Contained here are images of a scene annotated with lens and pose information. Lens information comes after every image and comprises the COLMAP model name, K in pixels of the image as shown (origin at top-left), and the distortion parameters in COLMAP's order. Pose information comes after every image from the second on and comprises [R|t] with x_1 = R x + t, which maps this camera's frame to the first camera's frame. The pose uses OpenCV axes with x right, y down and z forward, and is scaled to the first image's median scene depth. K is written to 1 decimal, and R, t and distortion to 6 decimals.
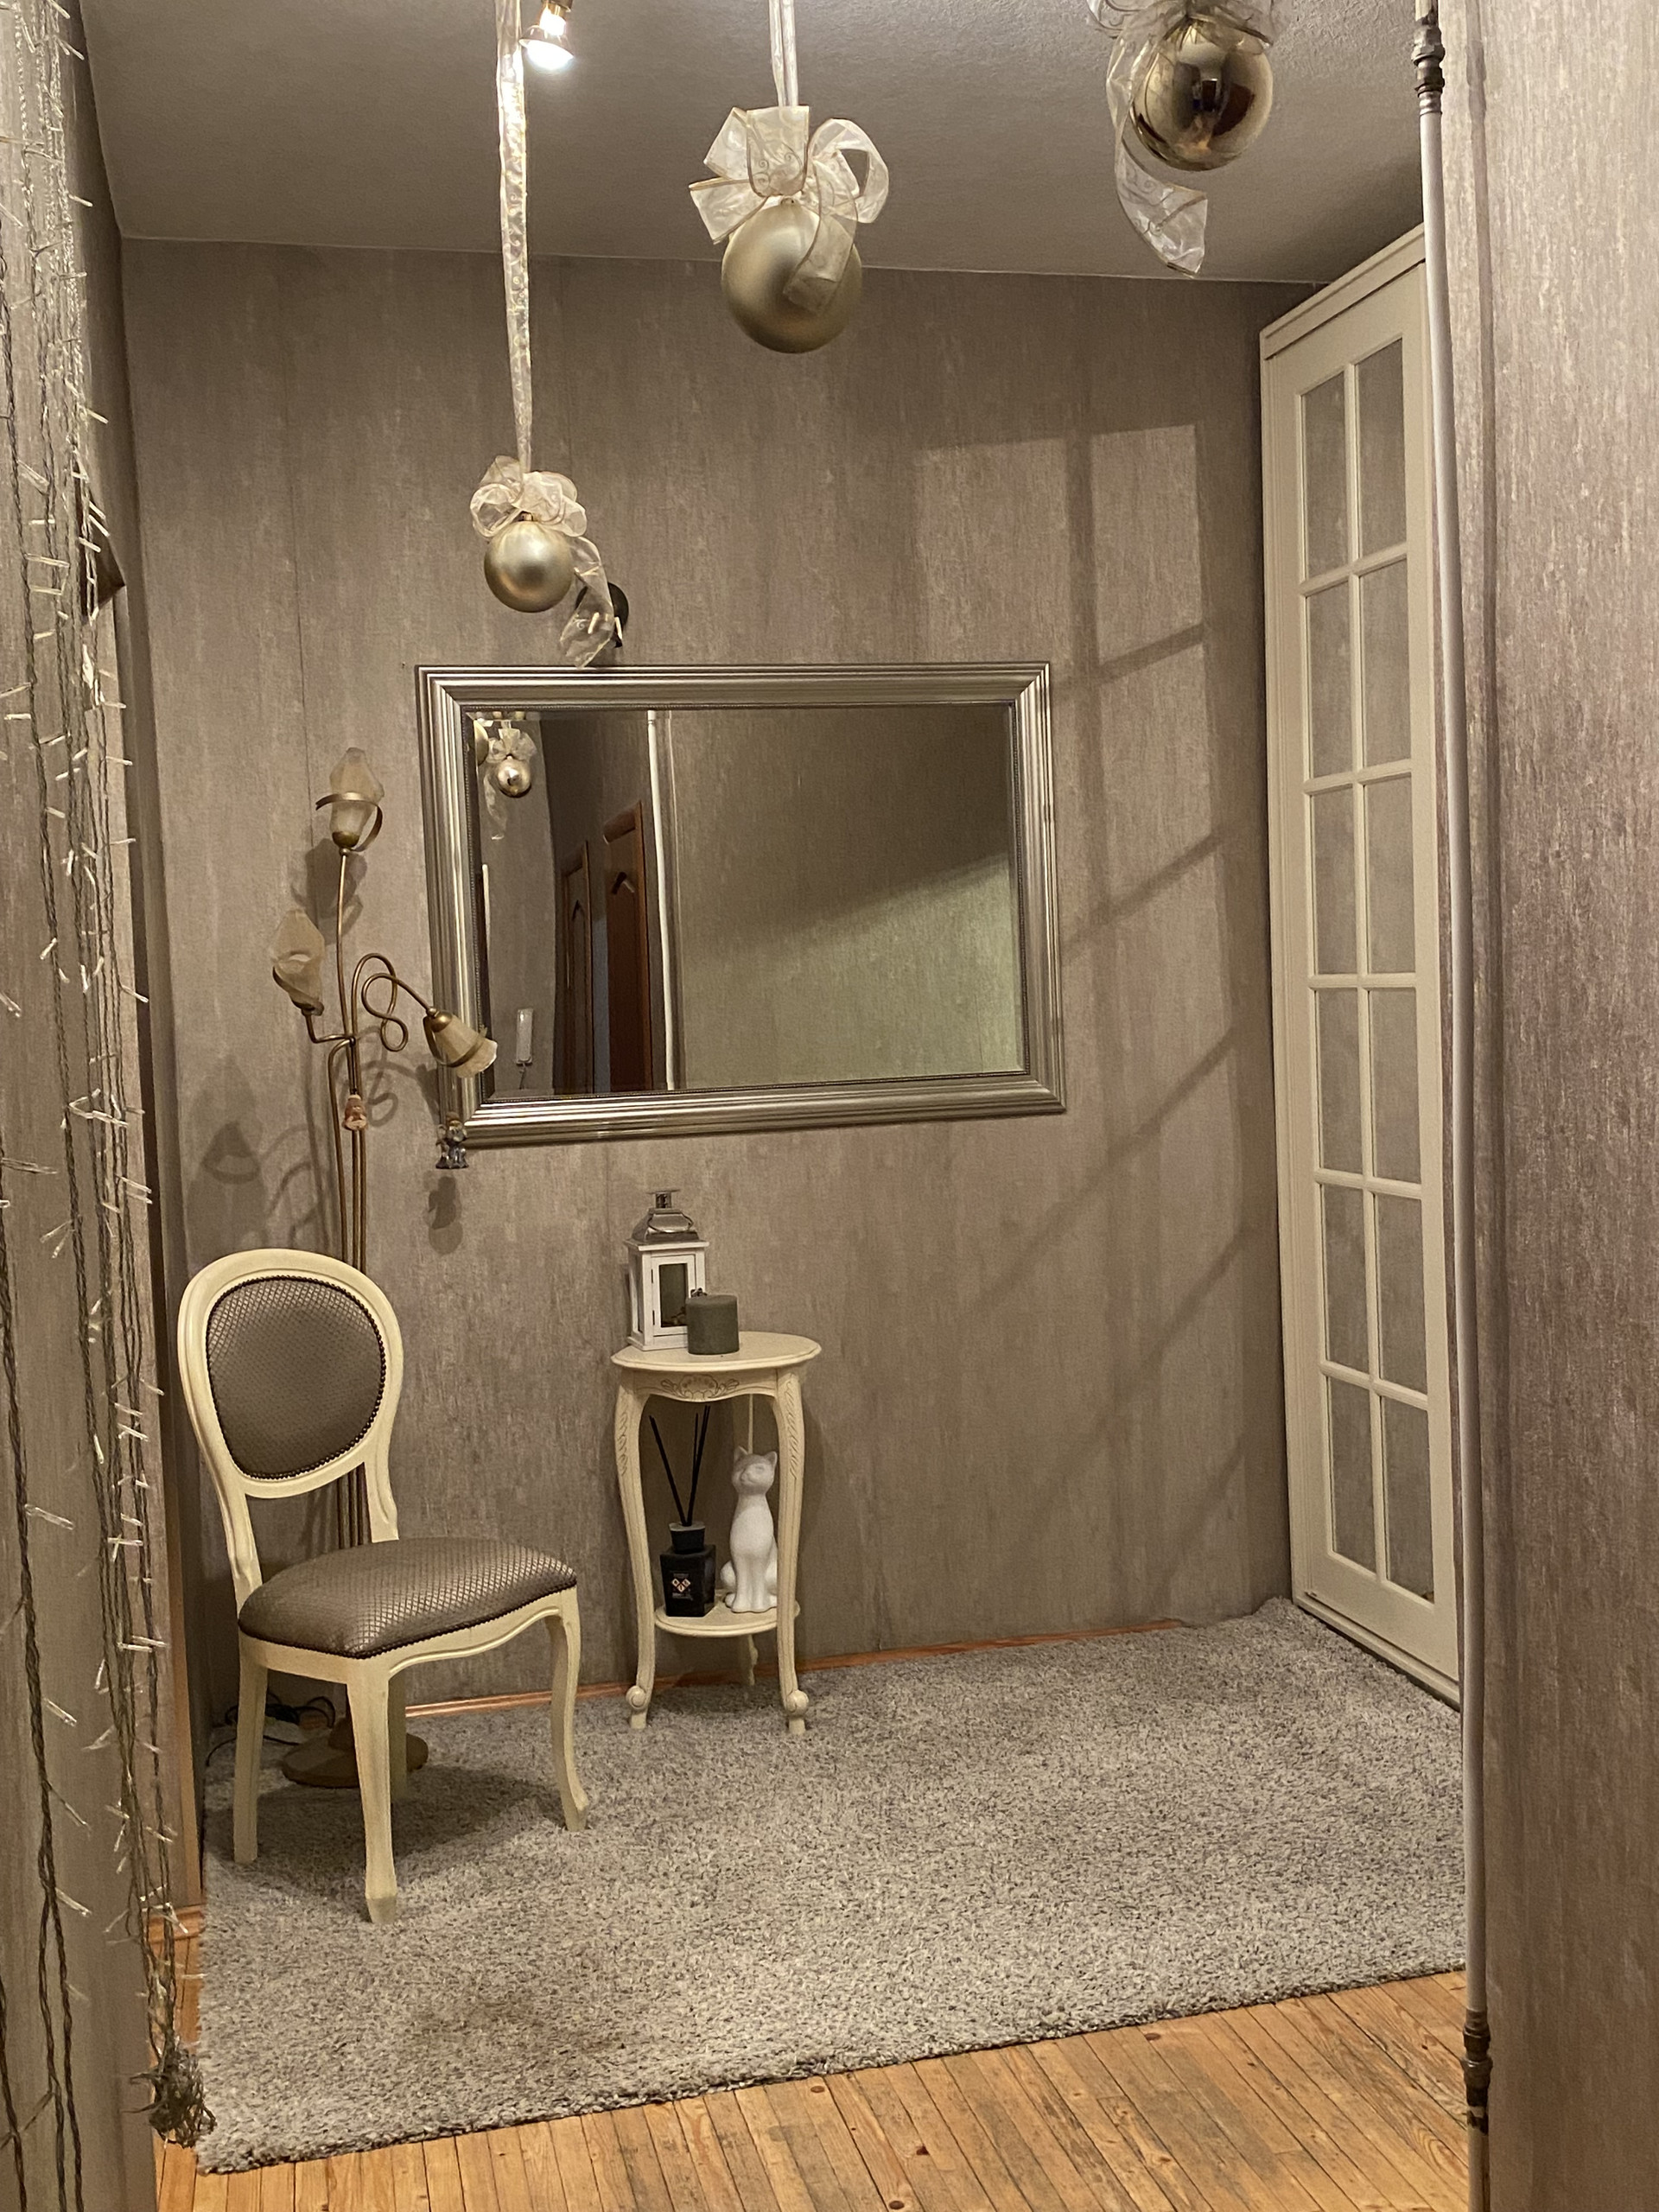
lens RADIAL K [[2260.5, 0, 829.5], [0, 2260.5, 1106.0], [0, 0, 1]] dist [0.002630, -0.000196]
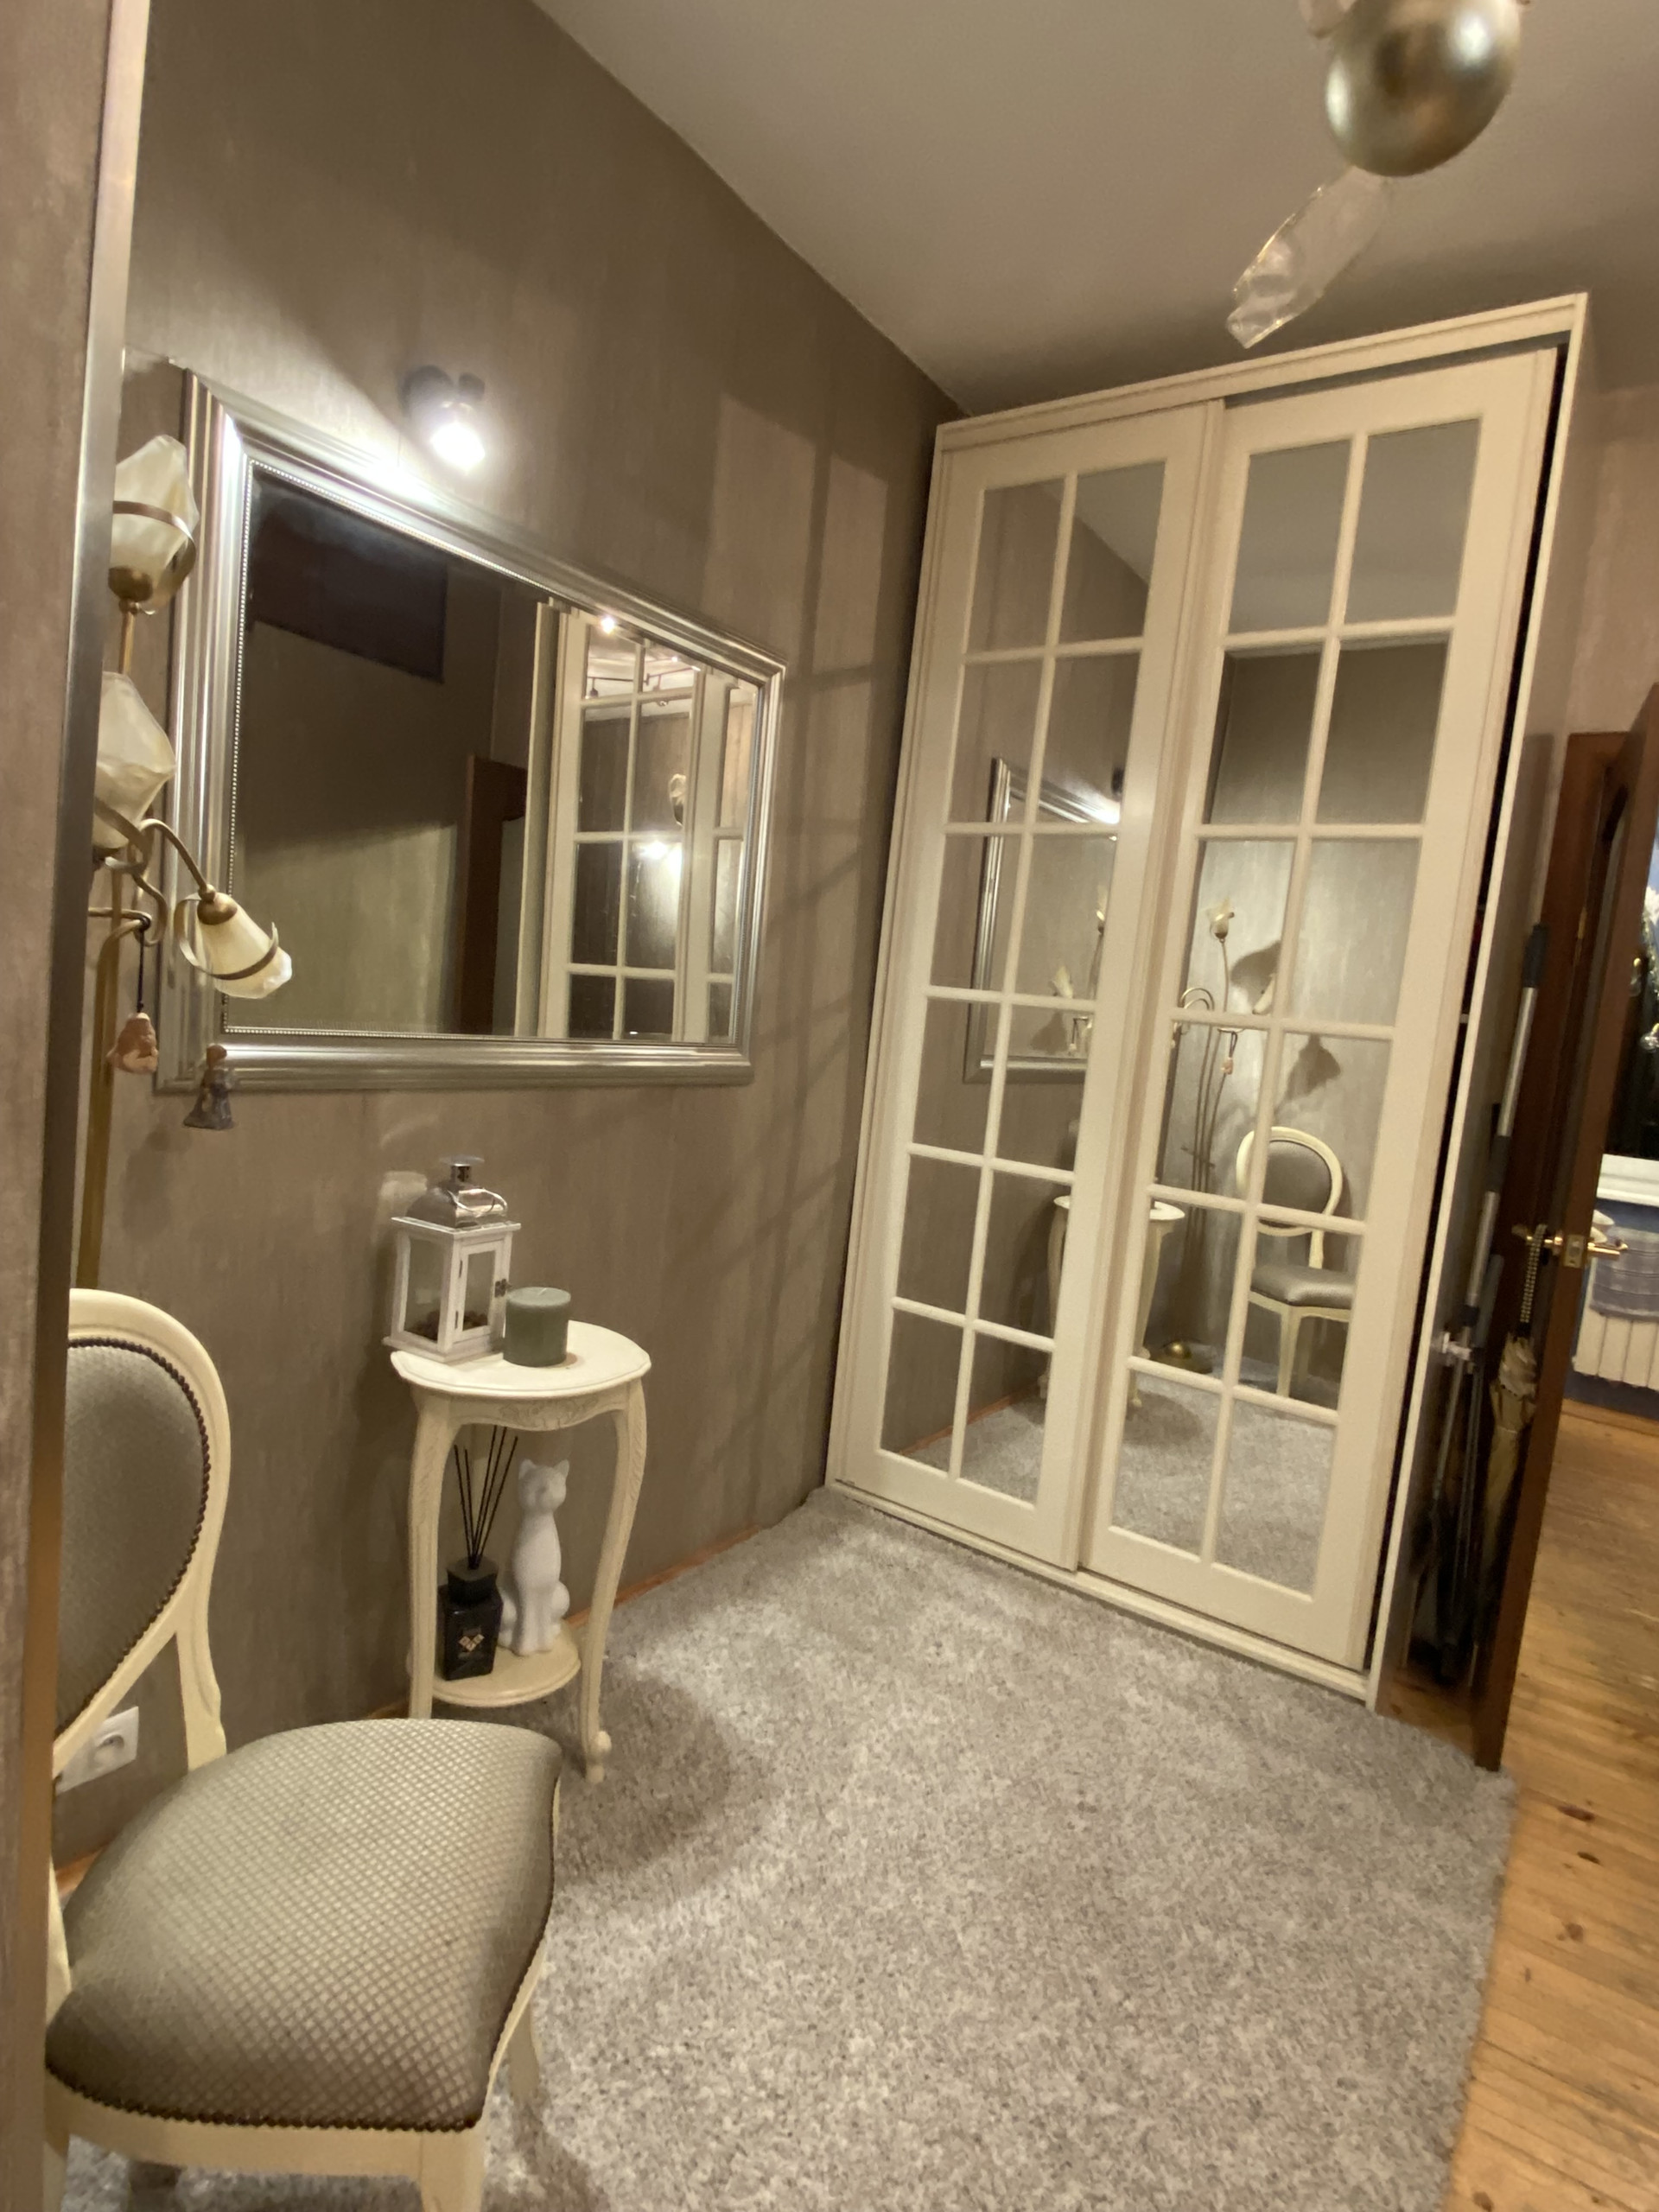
lens RADIAL K [[1205.9, 0, 829.5], [0, 1205.9, 1106.0], [0, 0, 1]] dist [0.001444, 0.000109]
pose [[0.736845, 0.052643, 0.674009, -0.277075], [-0.094388, 0.995210, 0.025457, -0.005358], [-0.669440, -0.082377, 0.738284, 0.609696]]
